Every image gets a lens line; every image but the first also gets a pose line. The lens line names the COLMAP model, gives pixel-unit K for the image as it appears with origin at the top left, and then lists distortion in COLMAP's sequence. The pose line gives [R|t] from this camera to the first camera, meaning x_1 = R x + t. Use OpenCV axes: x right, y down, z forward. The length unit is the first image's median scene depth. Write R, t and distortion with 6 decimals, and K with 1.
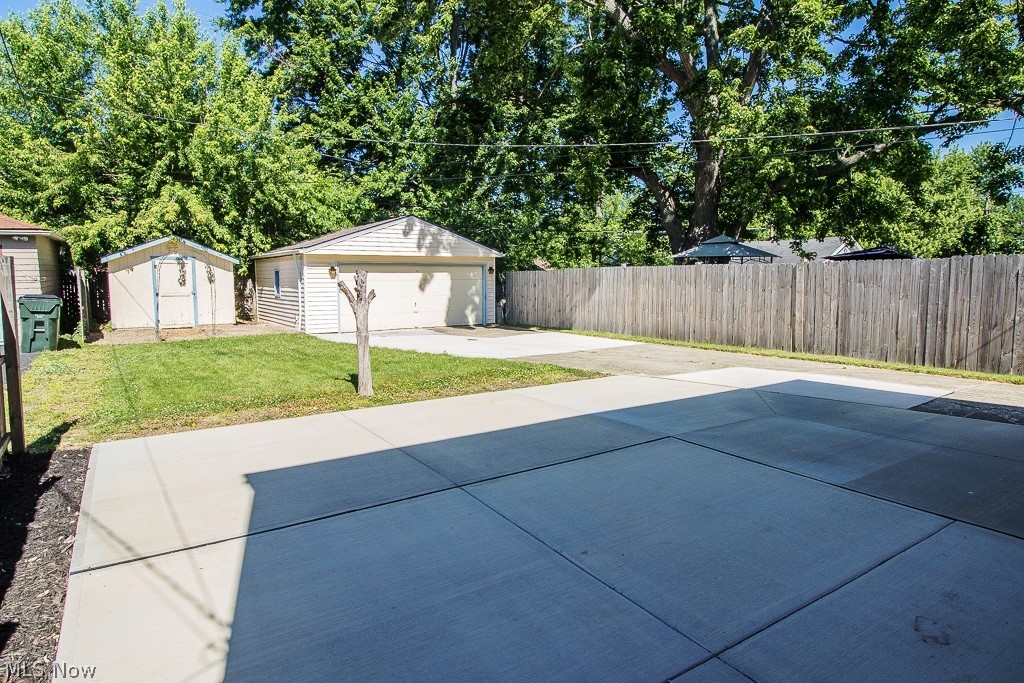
lens RADIAL K [[583.6, 0, 513.5], [0, 583.6, 345.6], [0, 0, 1]] dist [-0.001308, -0.000519]
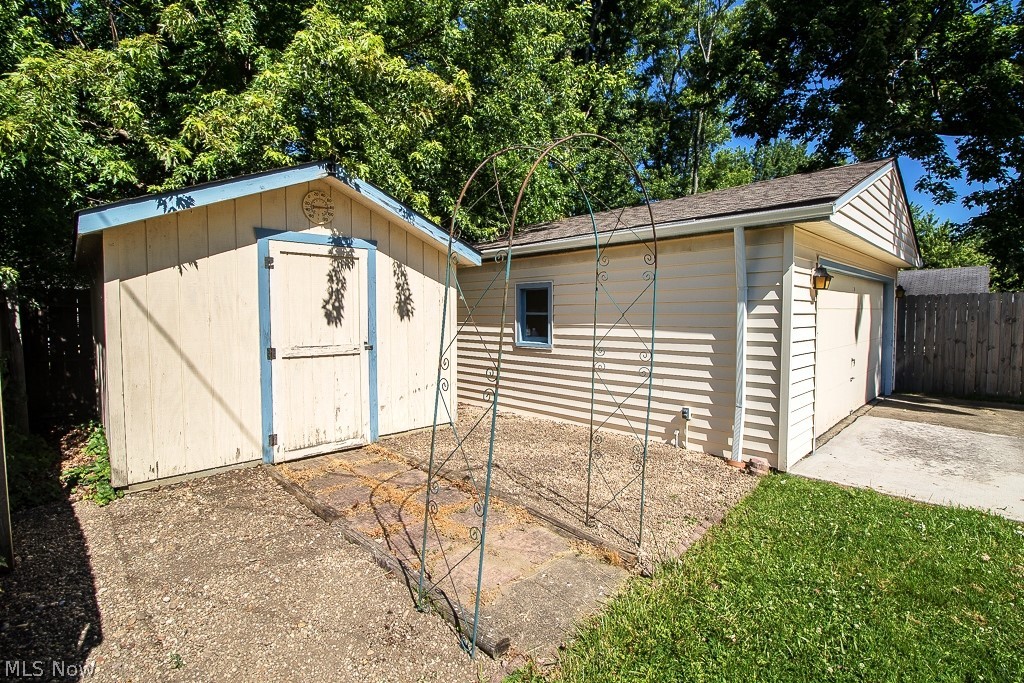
lens RADIAL K [[483.0, 0, 516.5], [0, 483.0, 336.5], [0, 0, 1]] dist [0.002088, -0.014431]
pose [[0.982010, -0.008914, 0.188616, -0.513624], [0.022018, 0.997477, -0.067495, -0.073685], [-0.187538, 0.070434, 0.979729, 0.701866]]
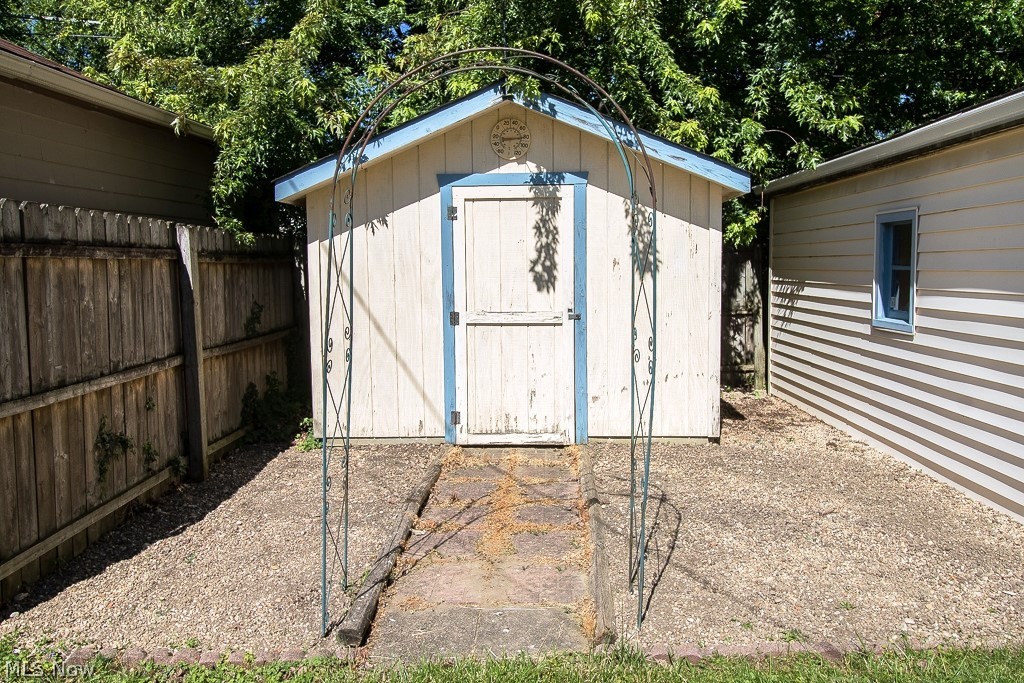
lens RADIAL K [[800.0, 0, 512.0], [0, 800.0, 341.5], [0, 0, 1]] dist [0.004873, -0.000464]
pose [[0.815385, 0.049334, -0.576813, -0.366414], [-0.059463, 0.998230, 0.001320, -0.076117], [0.575857, 0.033223, 0.816875, 0.693038]]
